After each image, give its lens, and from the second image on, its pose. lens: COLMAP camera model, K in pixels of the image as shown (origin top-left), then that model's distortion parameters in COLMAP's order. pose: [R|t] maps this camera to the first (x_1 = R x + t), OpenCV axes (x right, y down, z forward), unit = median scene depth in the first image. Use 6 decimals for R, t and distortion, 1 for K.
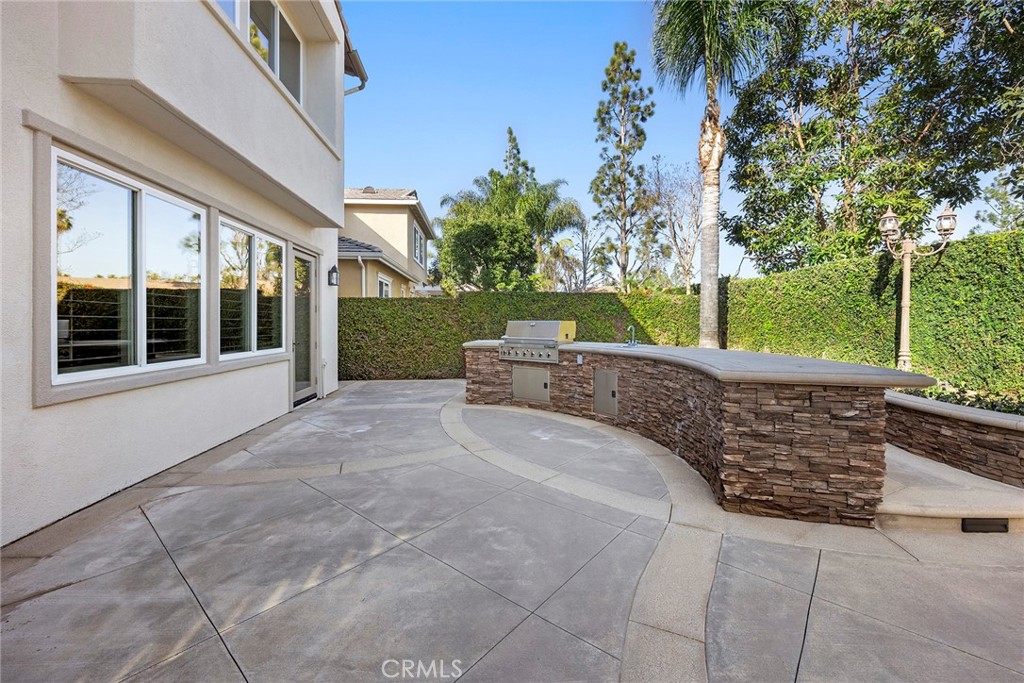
lens RADIAL K [[409.9, 0, 507.6], [0, 409.9, 326.3], [0, 0, 1]] dist [0.000483, -0.000218]
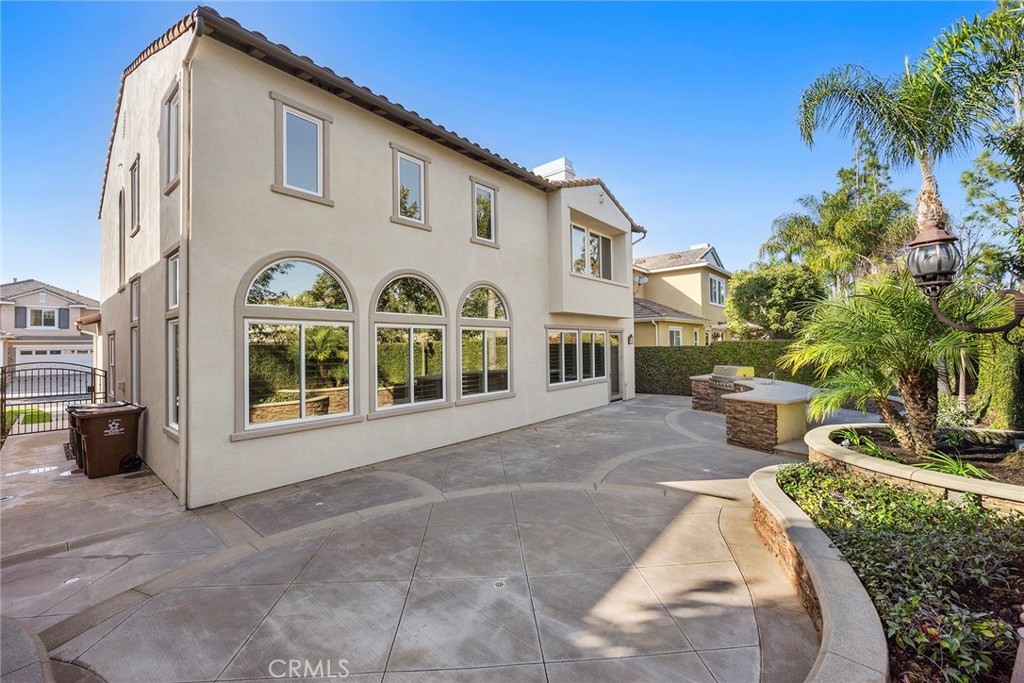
lens RADIAL K [[409.9, 0, 514.6], [0, 409.9, 339.6], [0, 0, 1]] dist [0.000483, -0.000218]
pose [[0.705806, -0.022387, -0.708051, 0.659101], [0.013686, 0.999745, -0.017968, -0.107425], [0.708273, 0.002992, 0.705932, -0.898578]]
